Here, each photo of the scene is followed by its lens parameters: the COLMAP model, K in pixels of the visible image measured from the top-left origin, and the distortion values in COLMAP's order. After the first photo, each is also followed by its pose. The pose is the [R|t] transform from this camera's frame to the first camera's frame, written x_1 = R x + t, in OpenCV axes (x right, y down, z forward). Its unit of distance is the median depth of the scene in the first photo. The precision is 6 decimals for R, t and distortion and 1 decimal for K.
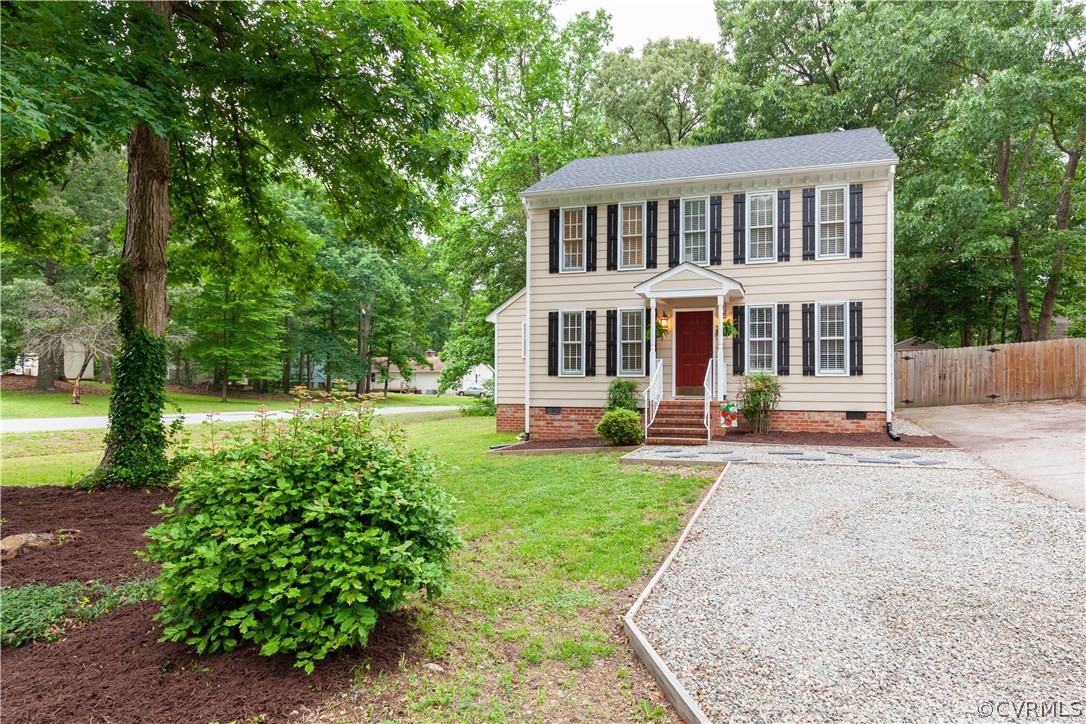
lens RADIAL K [[853.8, 0, 543.0], [0, 853.8, 362.0], [0, 0, 1]] dist [-0.004965, 0.004834]
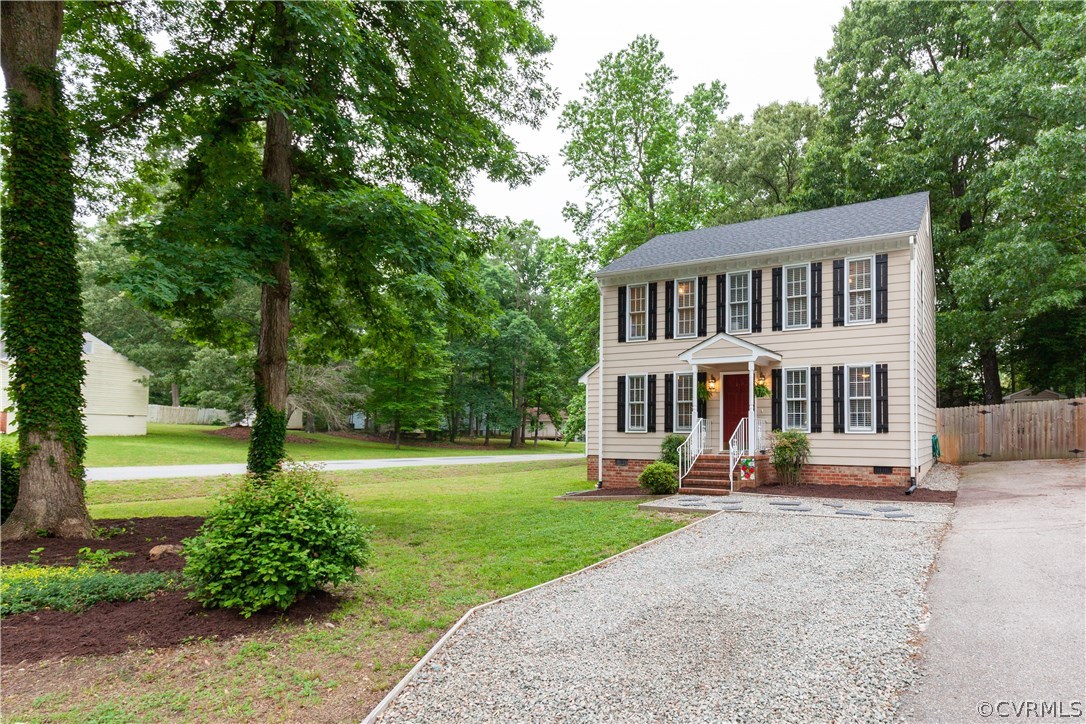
lens RADIAL K [[925.7, 0, 543.0], [0, 925.7, 362.0], [0, 0, 1]] dist [0.012124, 0.005787]
pose [[0.956167, -0.023287, -0.291893, 0.286029], [0.012730, 0.999196, -0.038015, -0.032585], [0.292544, 0.032633, 0.955695, -0.230514]]
